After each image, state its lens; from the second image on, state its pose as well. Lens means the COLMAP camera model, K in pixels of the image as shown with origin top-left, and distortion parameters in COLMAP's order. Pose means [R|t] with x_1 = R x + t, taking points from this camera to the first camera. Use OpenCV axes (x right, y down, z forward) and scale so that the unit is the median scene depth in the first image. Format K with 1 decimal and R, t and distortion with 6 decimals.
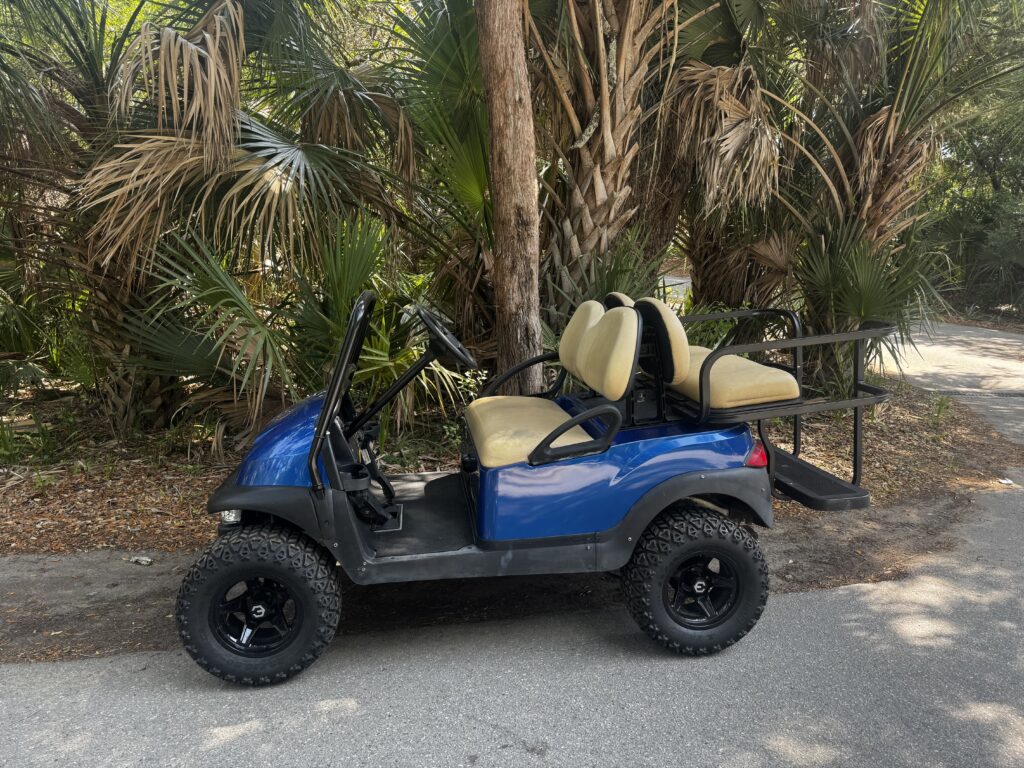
lens RADIAL K [[710.0, 0, 508.8], [0, 710.0, 397.4], [0, 0, 1]] dist [0.050706, -0.063661]
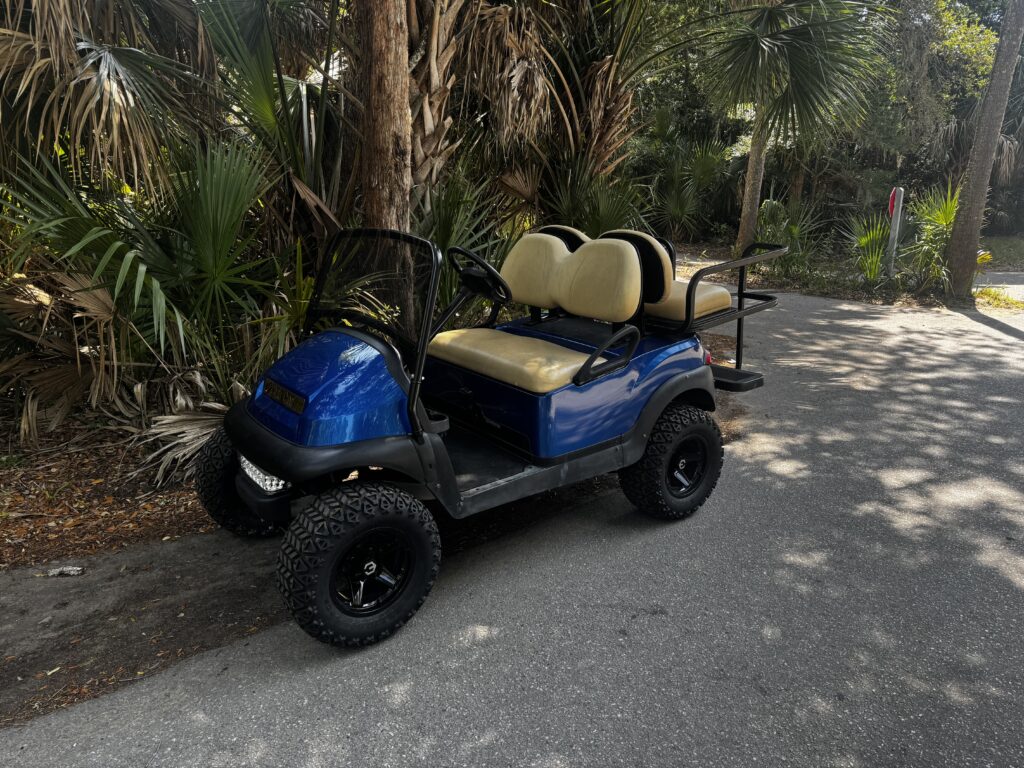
lens RADIAL K [[717.5, 0, 514.5], [0, 717.5, 385.1], [0, 0, 1]] dist [0.060770, -0.083747]
pose [[0.864070, -0.127656, 0.486915, -0.316367], [0.086896, 0.990614, 0.105510, -0.016277], [-0.495814, -0.048857, 0.867053, 0.035508]]
